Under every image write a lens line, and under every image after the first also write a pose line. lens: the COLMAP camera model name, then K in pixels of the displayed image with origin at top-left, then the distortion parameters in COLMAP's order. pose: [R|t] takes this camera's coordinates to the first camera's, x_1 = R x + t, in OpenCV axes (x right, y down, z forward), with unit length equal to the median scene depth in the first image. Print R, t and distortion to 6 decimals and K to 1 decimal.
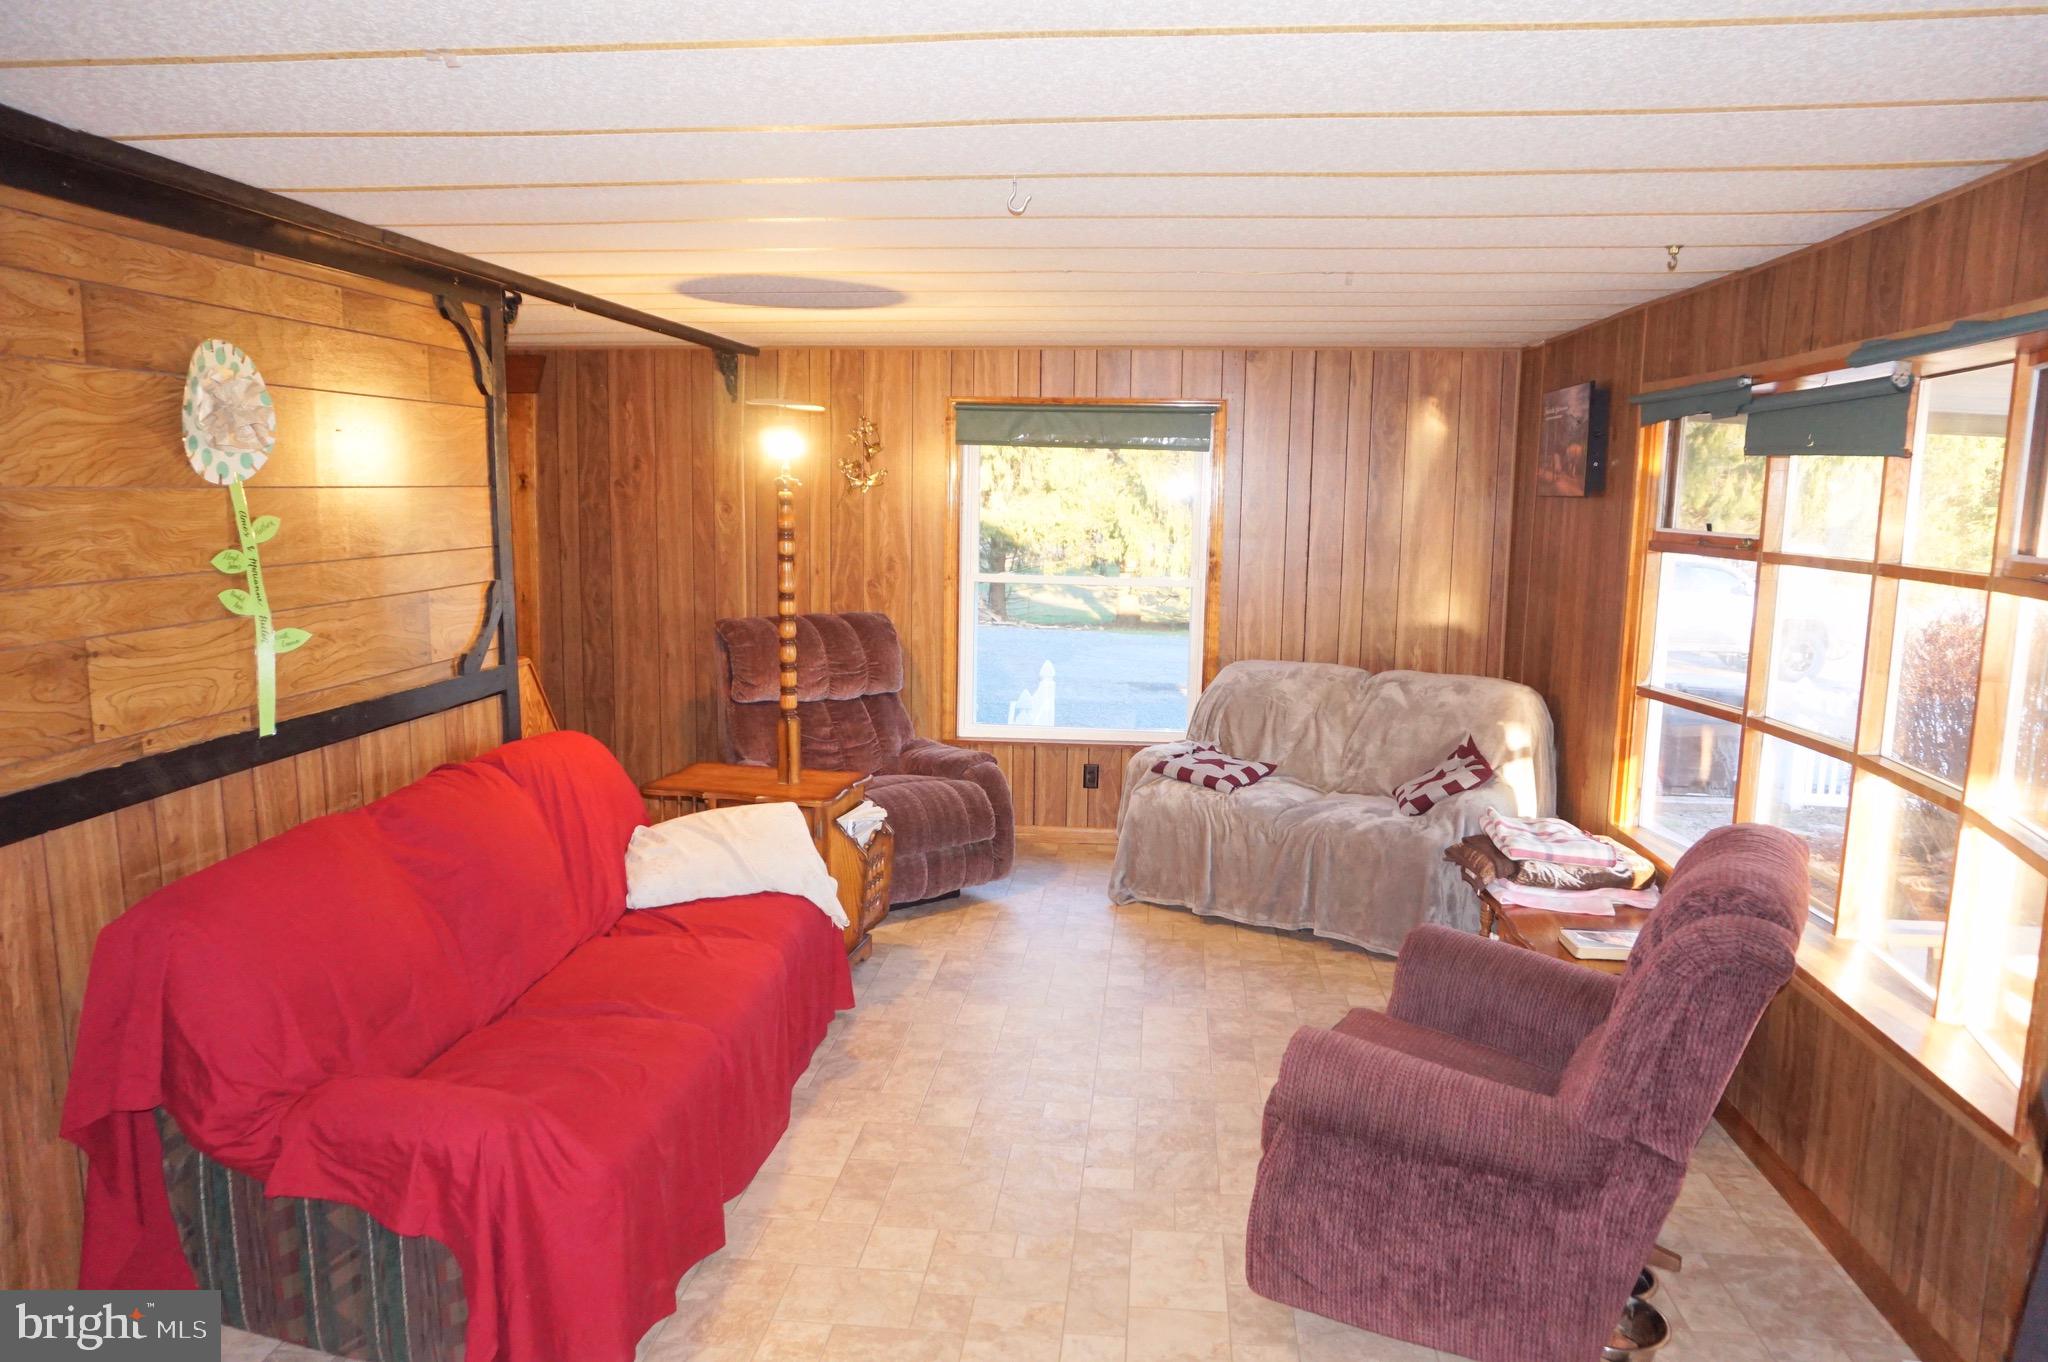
lens RADIAL K [[1385.7, 0, 1028.2], [0, 1385.7, 688.1], [0, 0, 1]] dist [-0.048239, 0.036554]
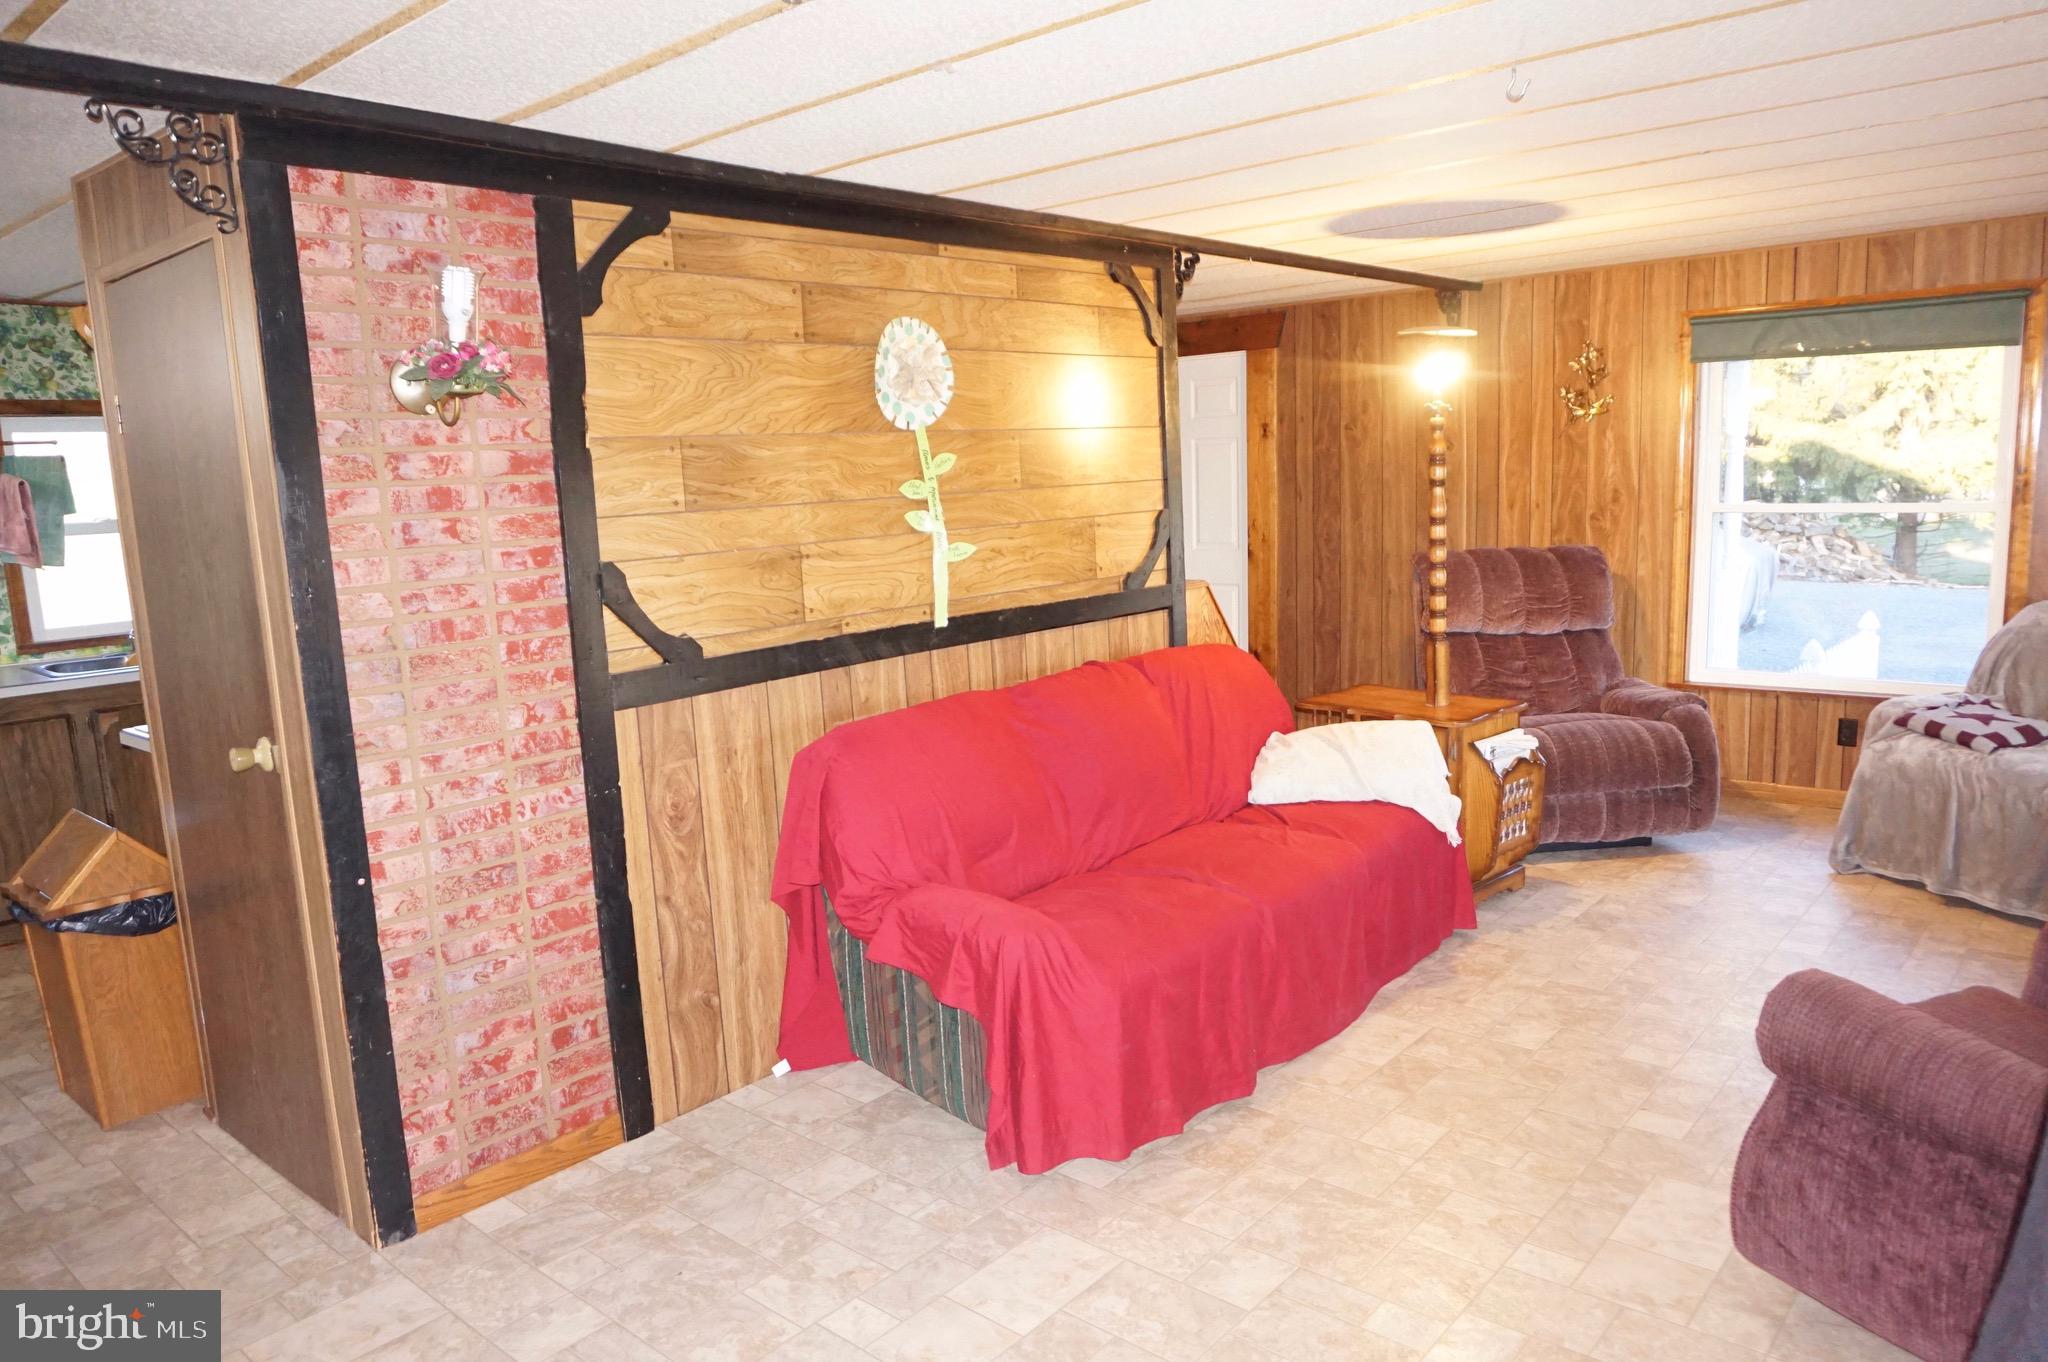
lens RADIAL K [[1385.7, 0, 1031.5], [0, 1385.7, 681.7], [0, 0, 1]] dist [-0.048239, 0.036554]
pose [[0.816990, 0.042262, -0.575101, 0.207959], [-0.029856, 0.999073, 0.031004, 0.035324], [0.575878, -0.008160, 0.817495, -0.001917]]
